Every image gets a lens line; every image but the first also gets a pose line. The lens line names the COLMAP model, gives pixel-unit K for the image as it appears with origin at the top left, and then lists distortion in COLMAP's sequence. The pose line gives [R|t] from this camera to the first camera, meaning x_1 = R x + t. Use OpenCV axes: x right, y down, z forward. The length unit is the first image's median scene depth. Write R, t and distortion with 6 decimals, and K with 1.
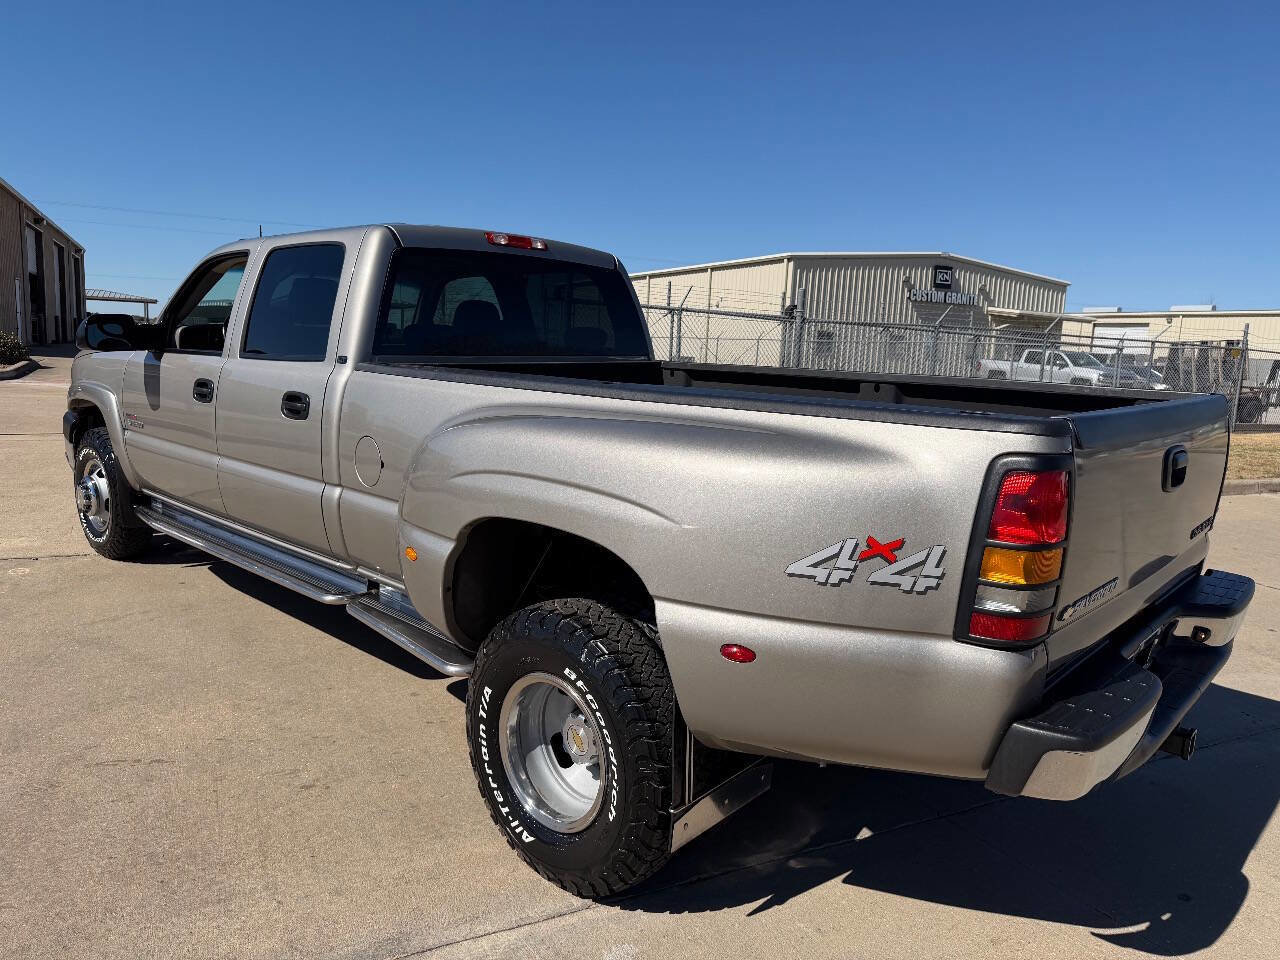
lens RADIAL K [[921.0, 0, 627.8], [0, 921.0, 476.7], [0, 0, 1]] dist [0.056123, -0.064518]
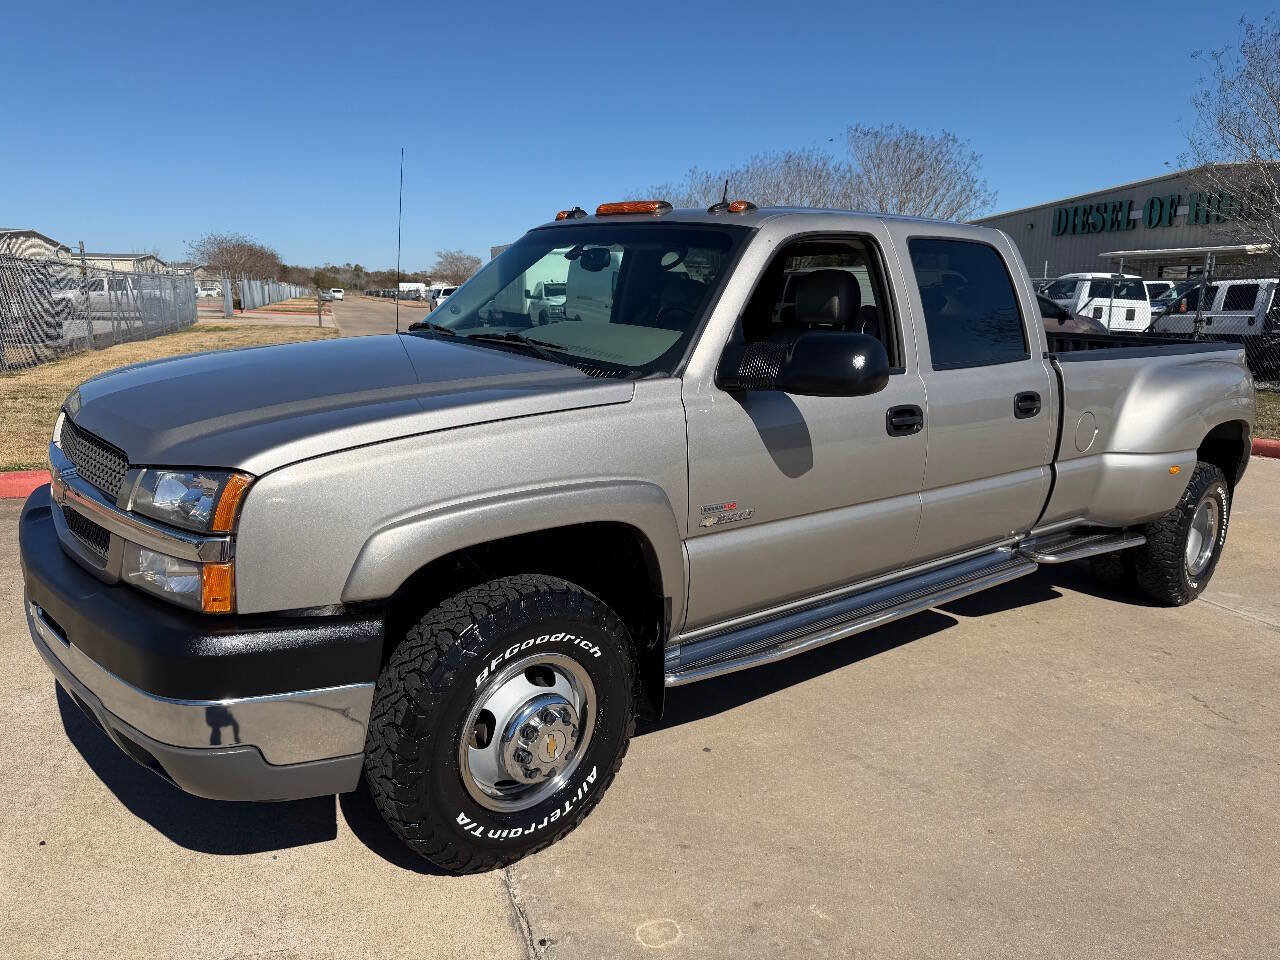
lens RADIAL K [[921.0, 0, 651.2], [0, 921.0, 480.0], [0, 0, 1]] dist [0.056123, -0.064518]
pose [[0.100139, -0.237401, 0.966237, -1.122007], [0.128558, 0.966065, 0.224035, -0.221171], [-0.986633, 0.101782, 0.127261, 1.016123]]
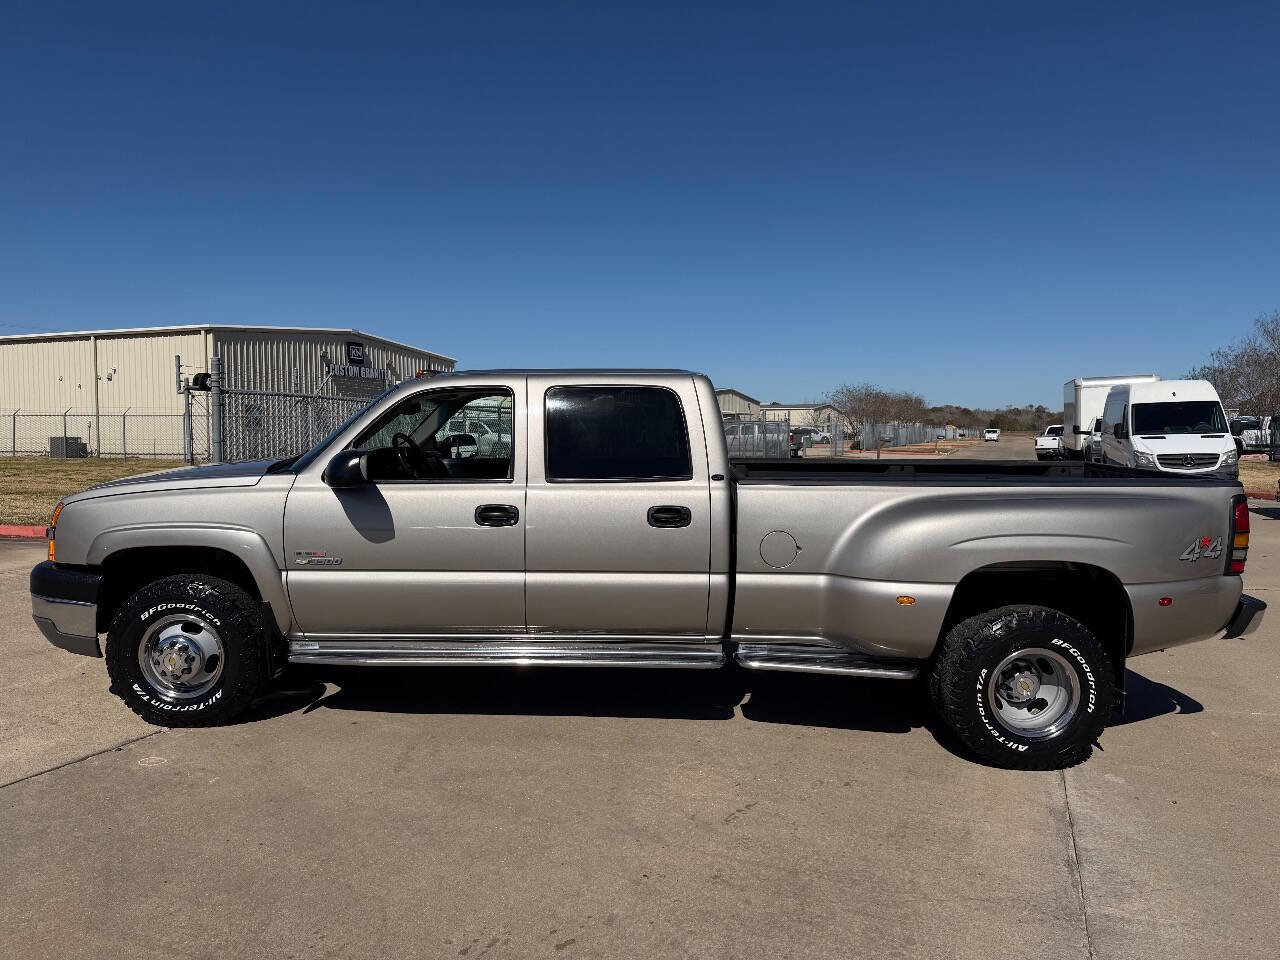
lens RADIAL K [[921.0, 0, 653.2], [0, 921.0, 484.7], [0, 0, 1]] dist [0.056123, -0.064518]
pose [[0.735176, -0.081726, 0.672932, -0.942291], [0.122277, 0.992410, -0.013061, -0.083030], [-0.666757, 0.091886, 0.739589, 0.080973]]
